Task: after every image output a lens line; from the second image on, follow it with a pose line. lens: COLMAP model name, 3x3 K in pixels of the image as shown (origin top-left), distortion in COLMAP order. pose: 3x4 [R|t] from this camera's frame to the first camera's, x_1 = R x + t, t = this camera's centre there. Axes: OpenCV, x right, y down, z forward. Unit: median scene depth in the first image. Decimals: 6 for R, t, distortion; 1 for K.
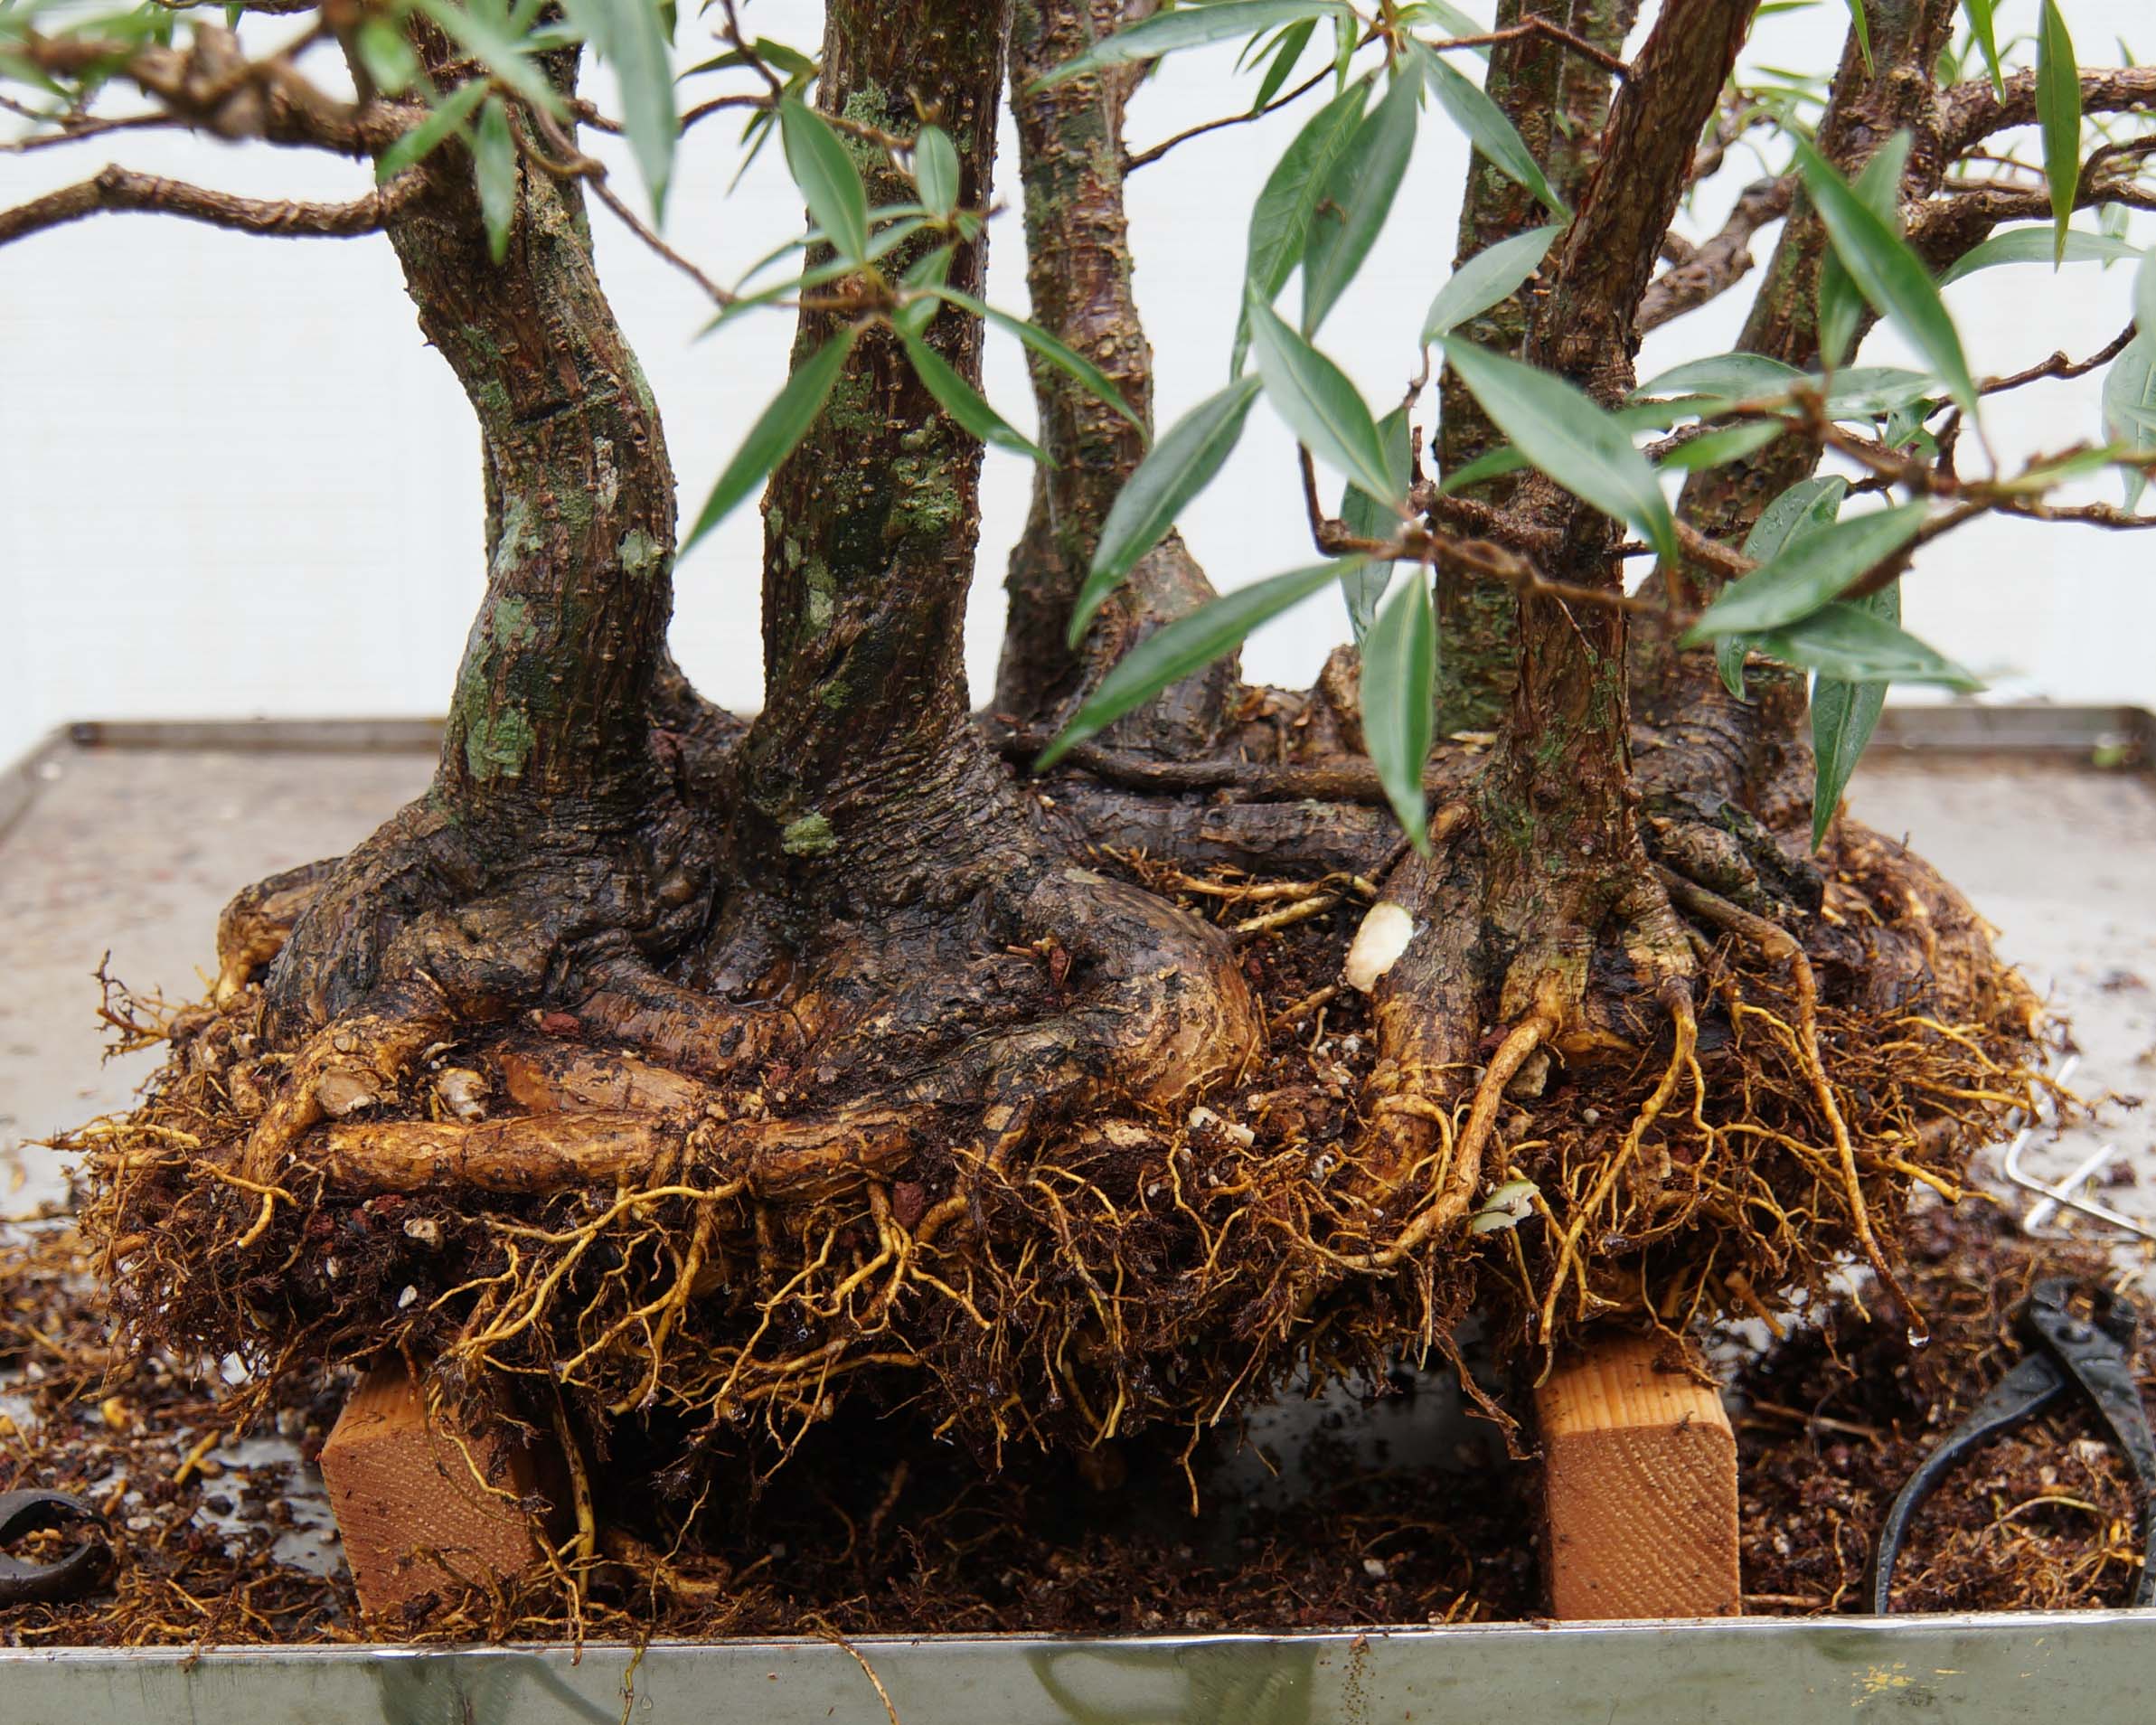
lens RADIAL K [[4651.6, 0, 1077.5], [0, 4651.6, 862.4], [0, 0, 1]] dist [-0.072320, 0.000000]
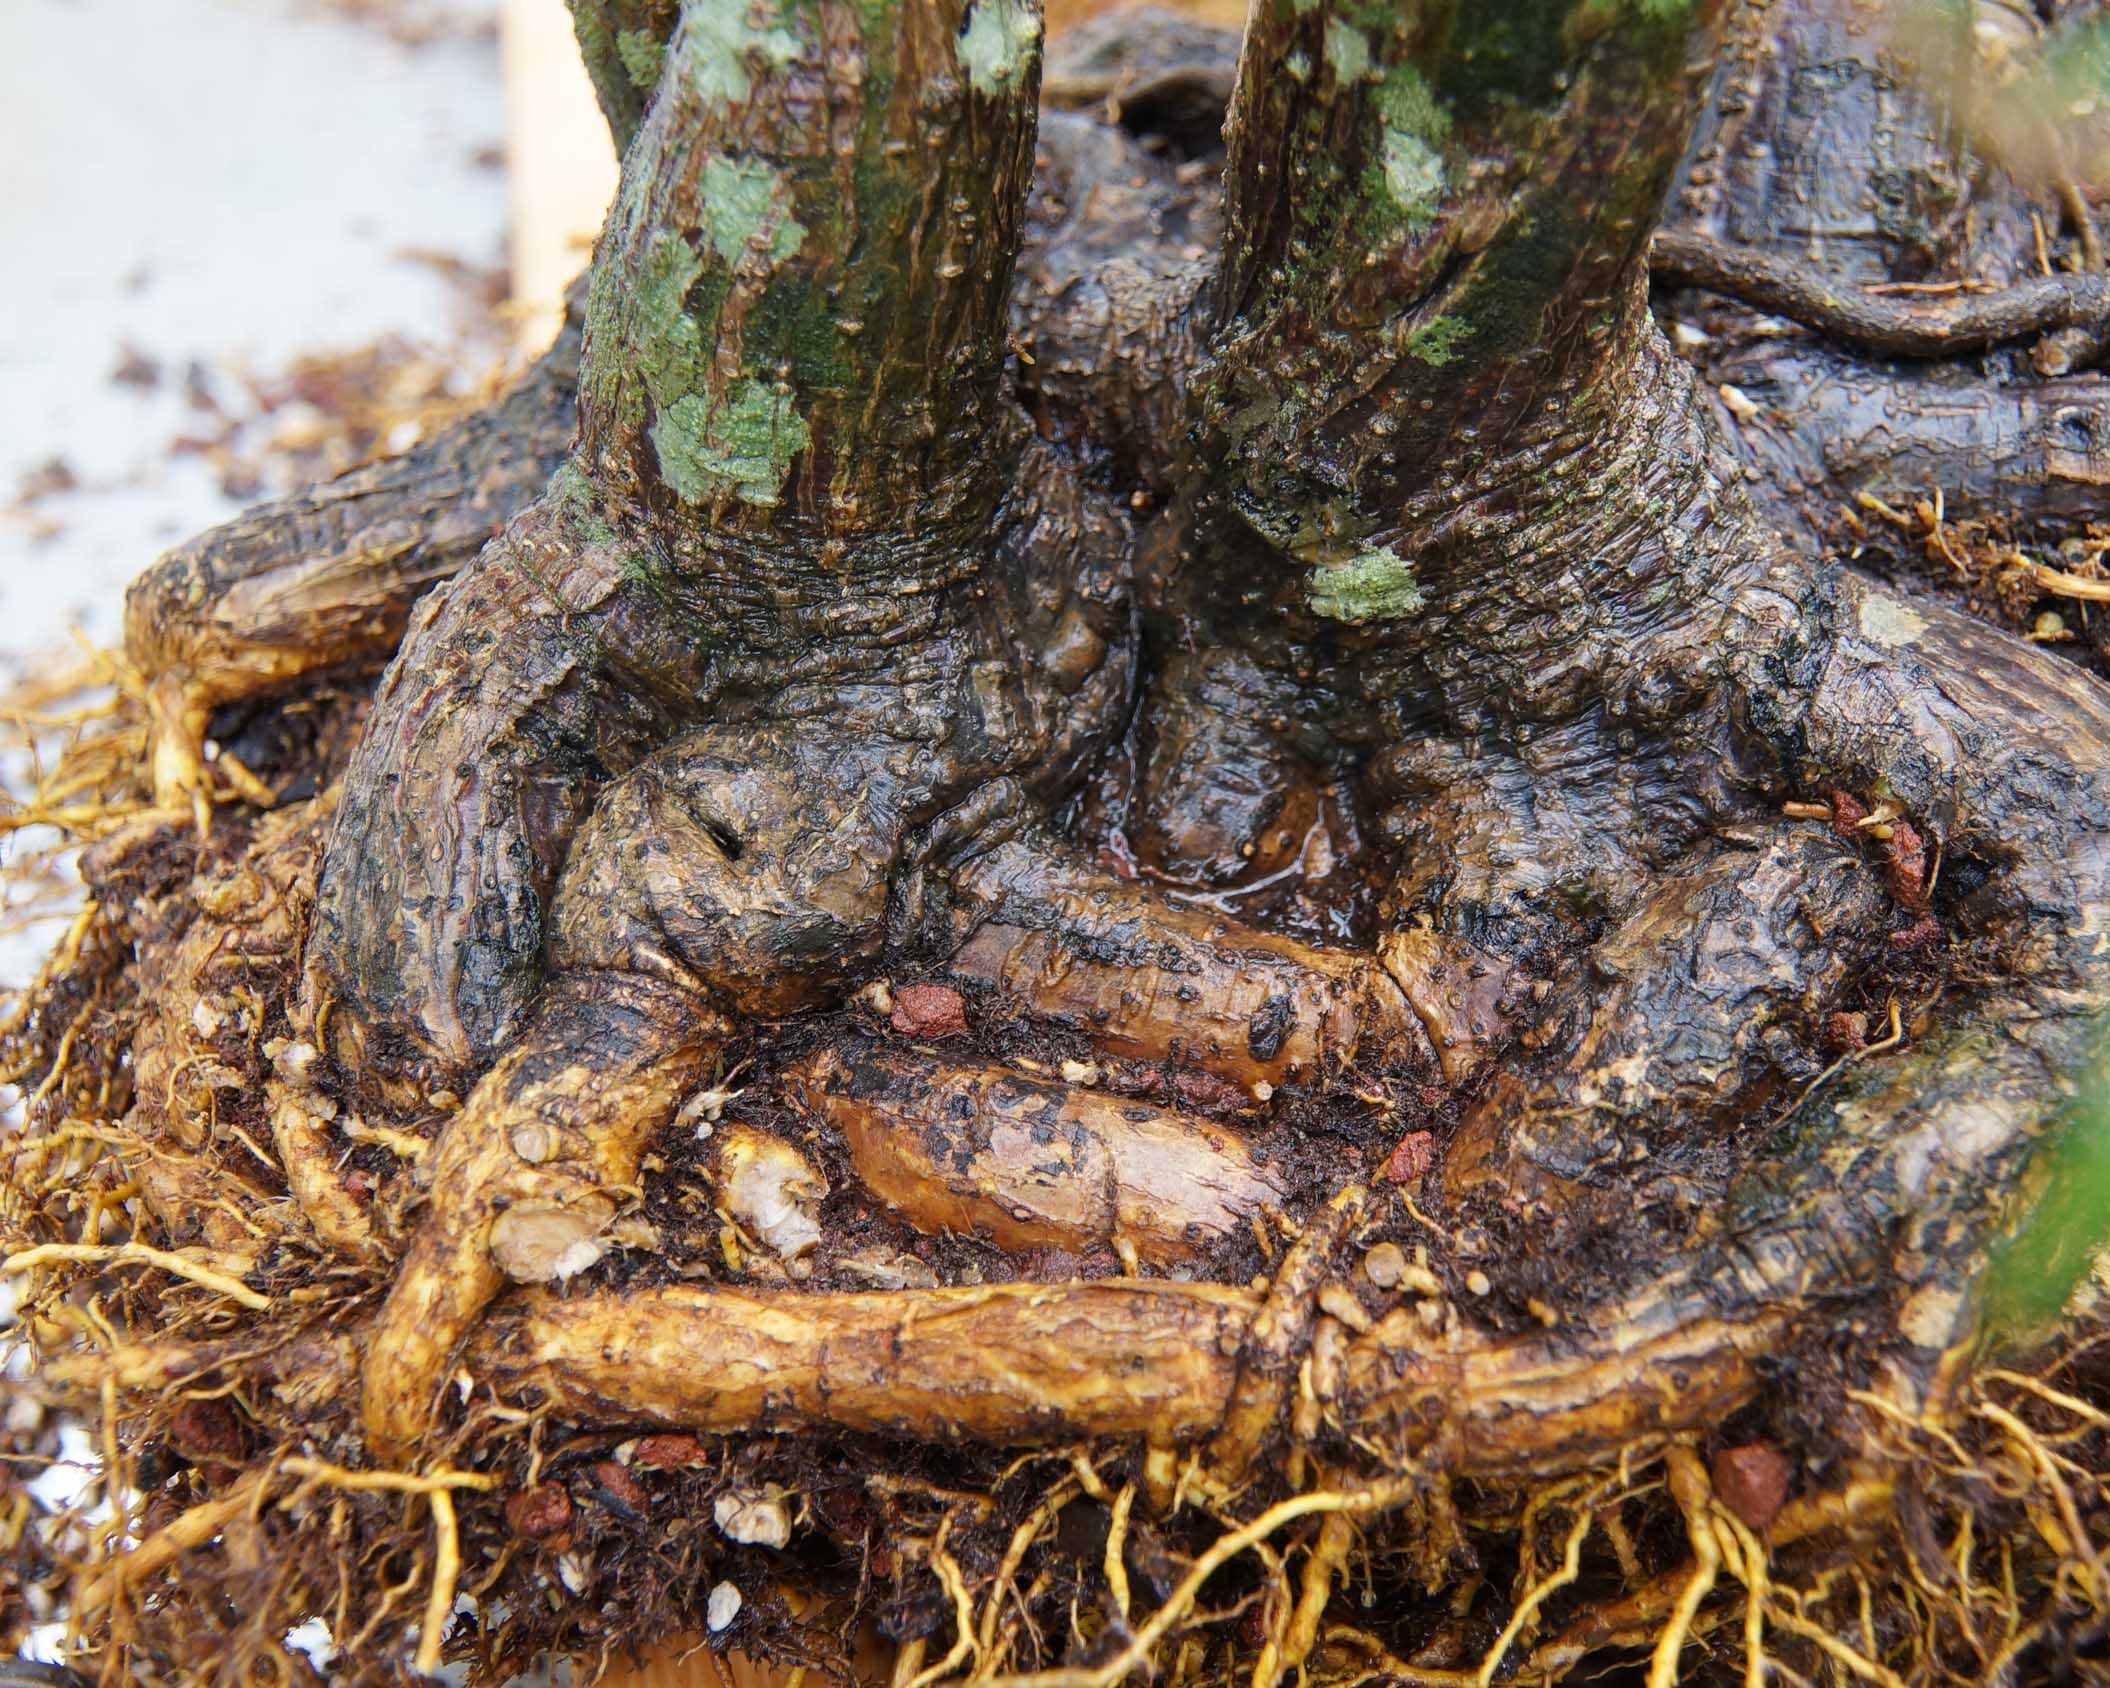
lens RADIAL K [[3734.0, 0, 1057.3], [0, 3734.0, 842.5], [0, 0, 1]] dist [0.063824, 0.000000]
pose [[0.987471, -0.100461, 0.121689, -0.146143], [0.039146, 0.903013, 0.427827, -0.159697], [-0.152866, -0.417703, 0.895632, 0.634447]]
